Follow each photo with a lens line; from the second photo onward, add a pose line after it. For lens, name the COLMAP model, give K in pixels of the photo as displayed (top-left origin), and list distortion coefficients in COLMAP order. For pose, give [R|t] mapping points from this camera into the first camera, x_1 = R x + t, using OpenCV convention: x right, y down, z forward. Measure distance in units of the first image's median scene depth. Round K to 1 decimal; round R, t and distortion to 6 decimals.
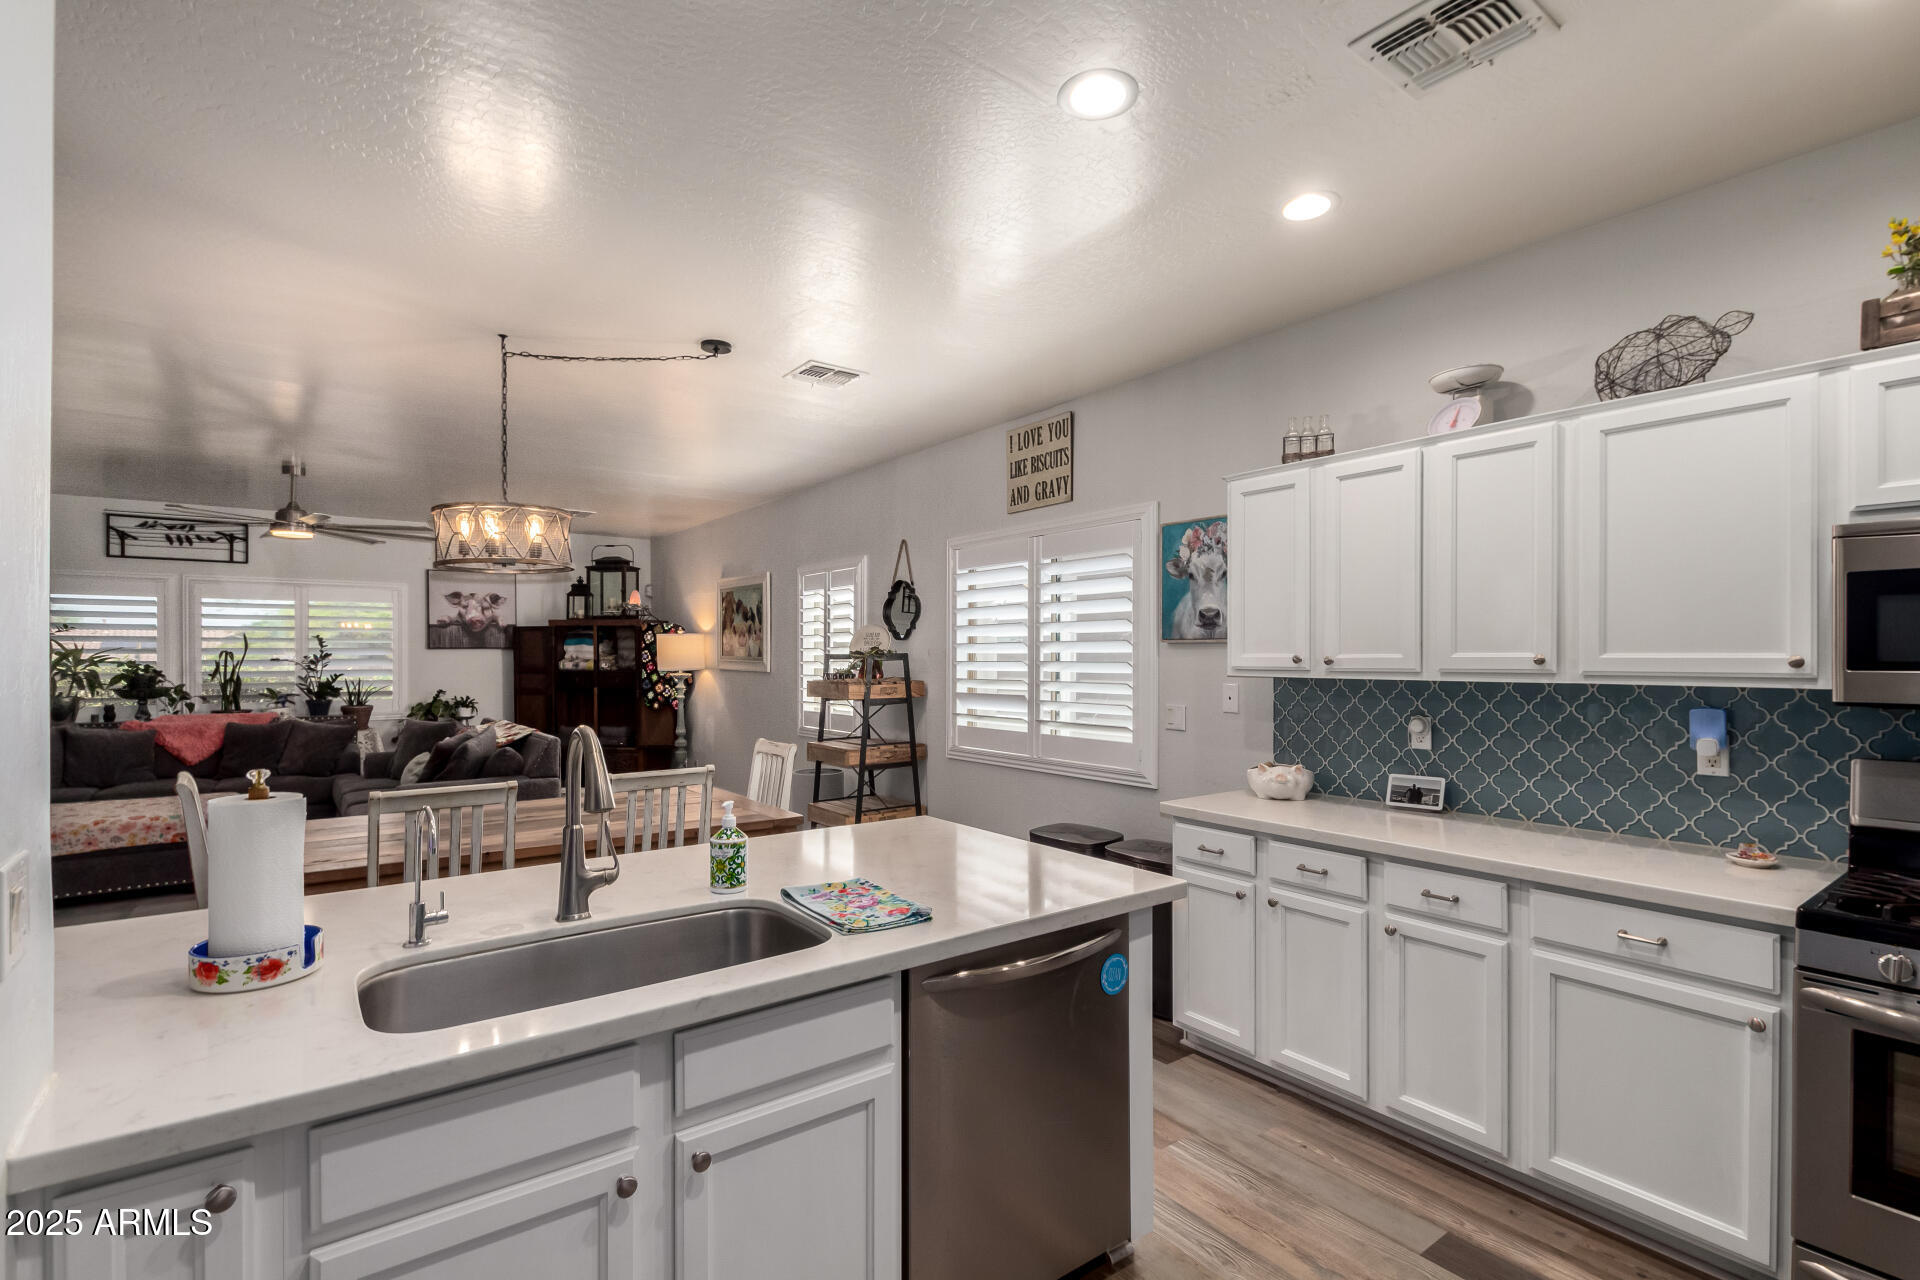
lens RADIAL K [[880.5, 0, 963.7], [0, 880.5, 661.7], [0, 0, 1]] dist [0.002298, -0.000217]
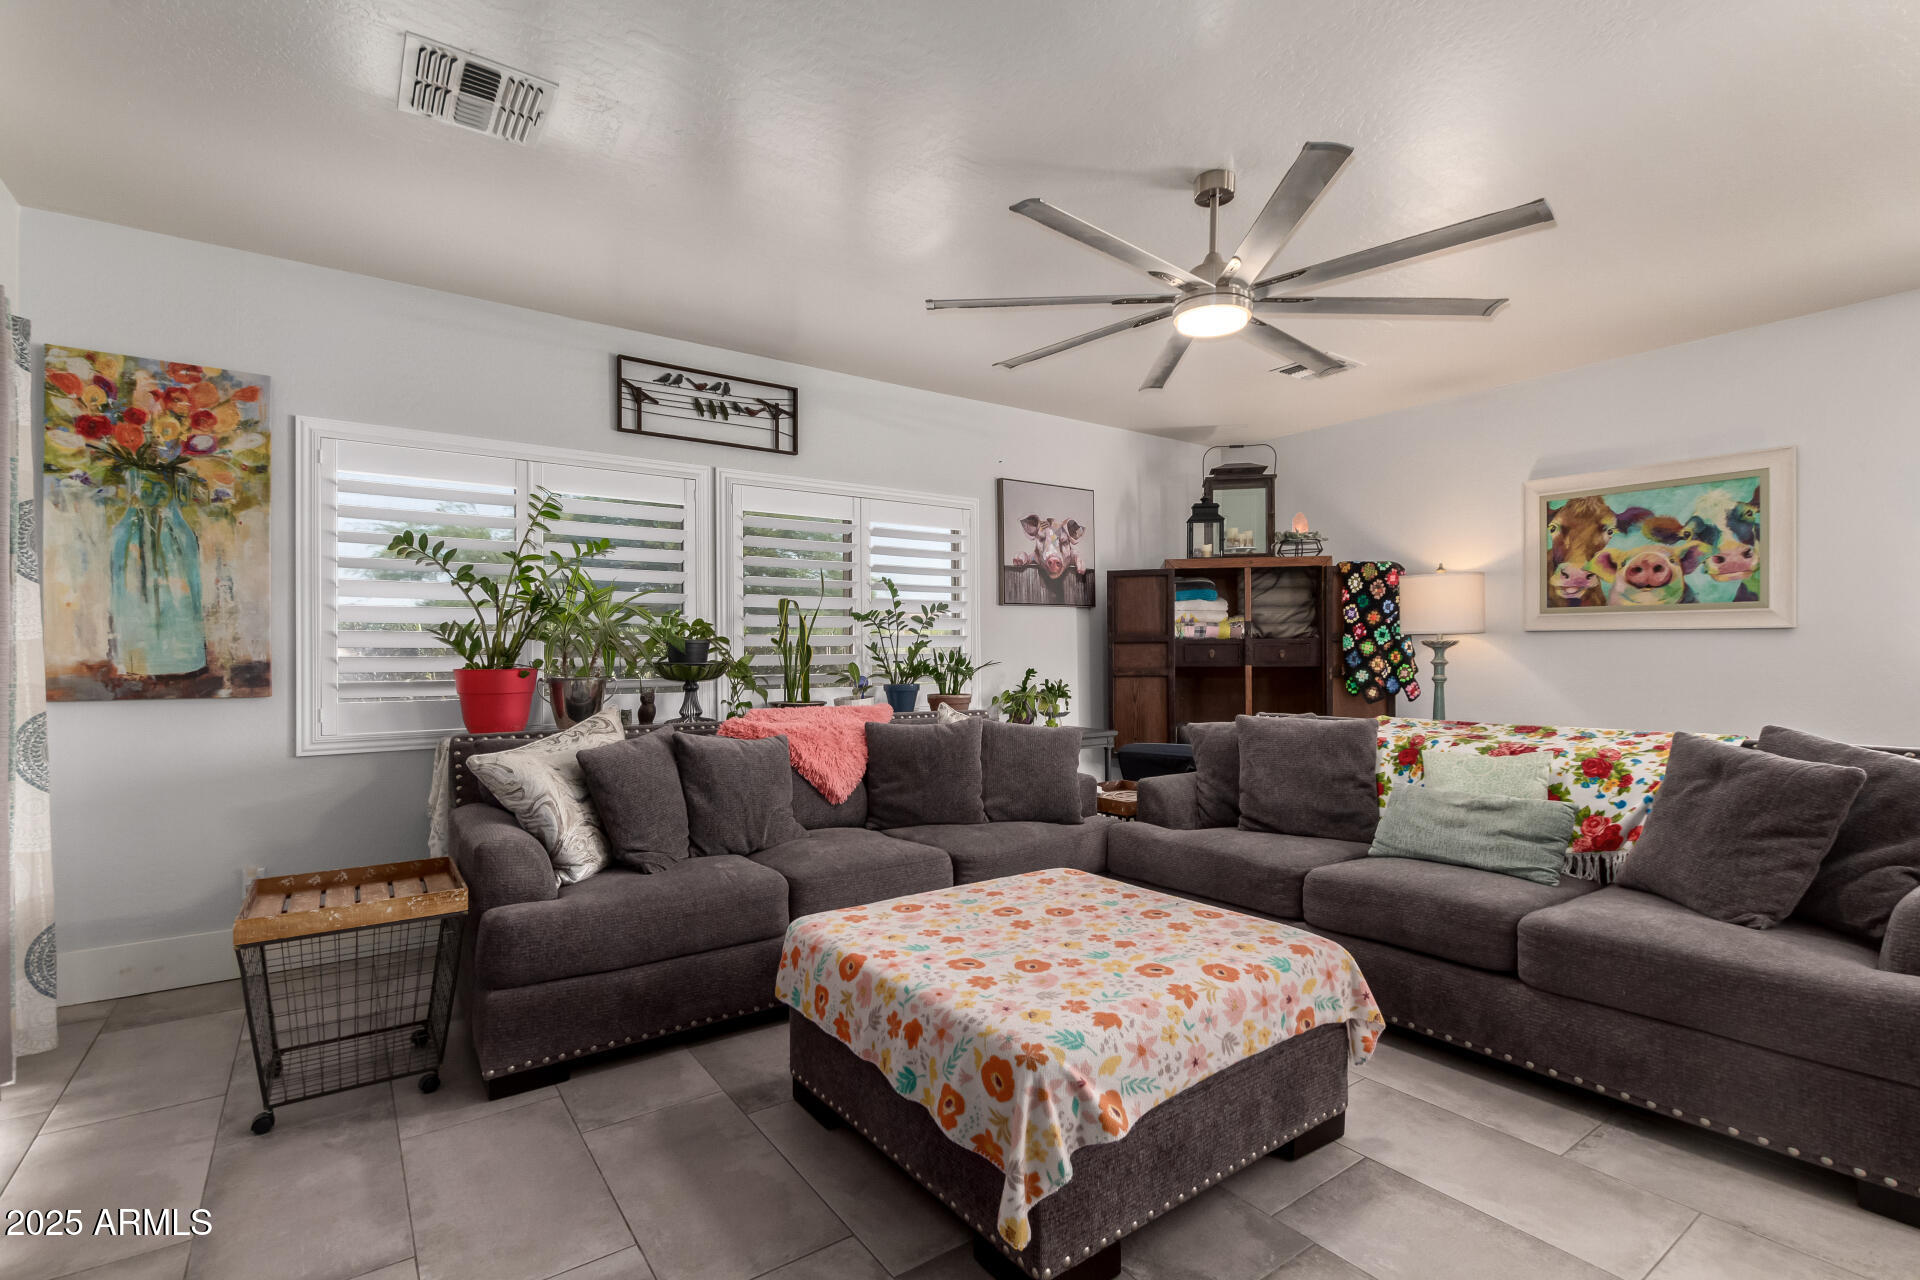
lens RADIAL K [[884.2, 0, 957.3], [0, 884.2, 651.9], [0, 0, 1]] dist [0.004875, -0.000219]
pose [[0.999580, -0.006631, -0.028207, -0.687319], [0.006328, 0.999922, -0.010807, 0.028331], [0.028277, 0.010623, 0.999544, 0.408796]]
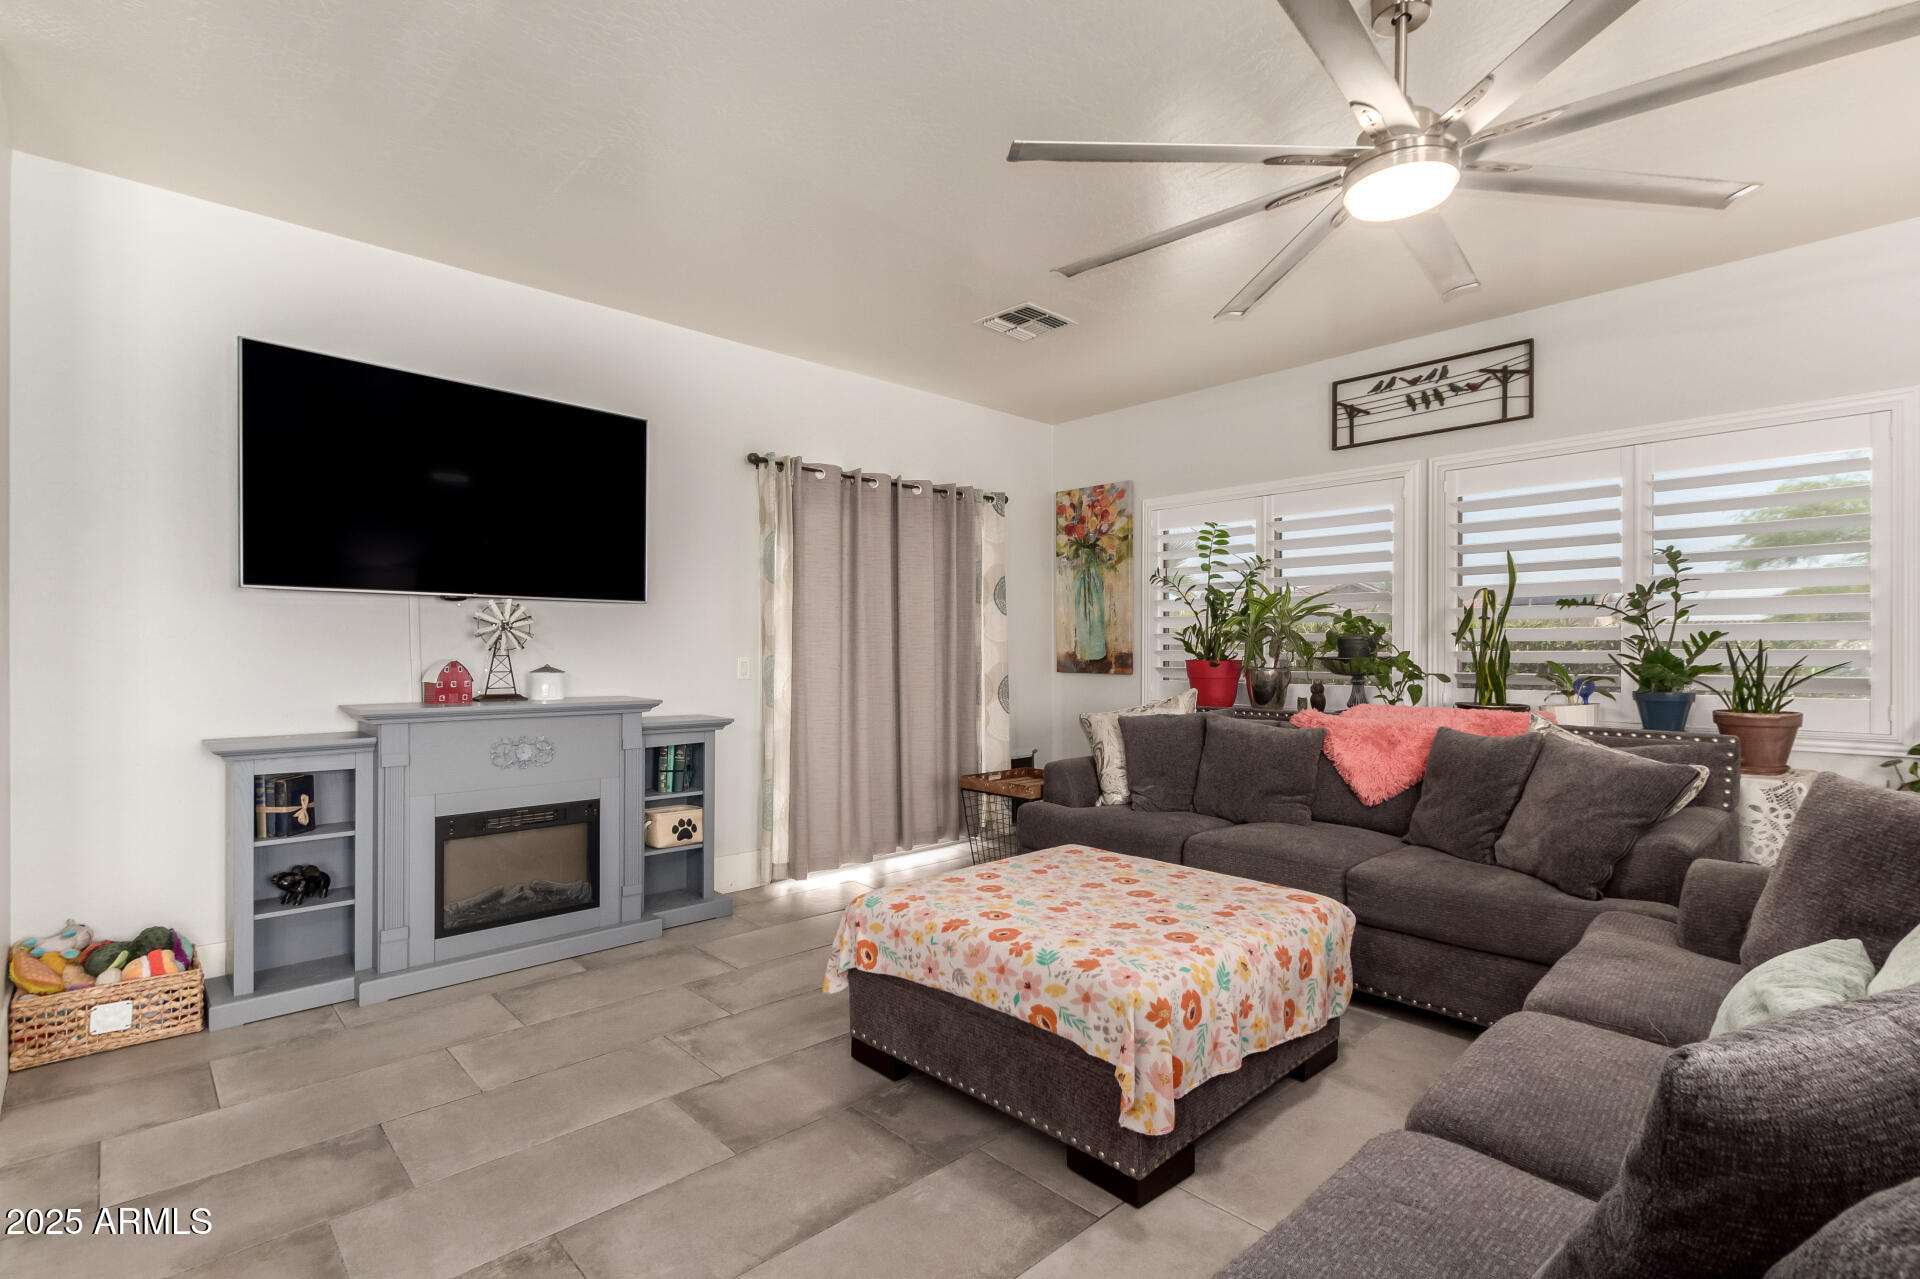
lens RADIAL K [[884.2, 0, 957.3], [0, 884.2, 651.4], [0, 0, 1]] dist [0.004875, -0.000219]
pose [[0.111534, -0.000562, -0.993760, -0.341455], [-0.007637, 0.999970, -0.001423, 0.026903], [0.993731, 0.007748, 0.111526, 0.614787]]
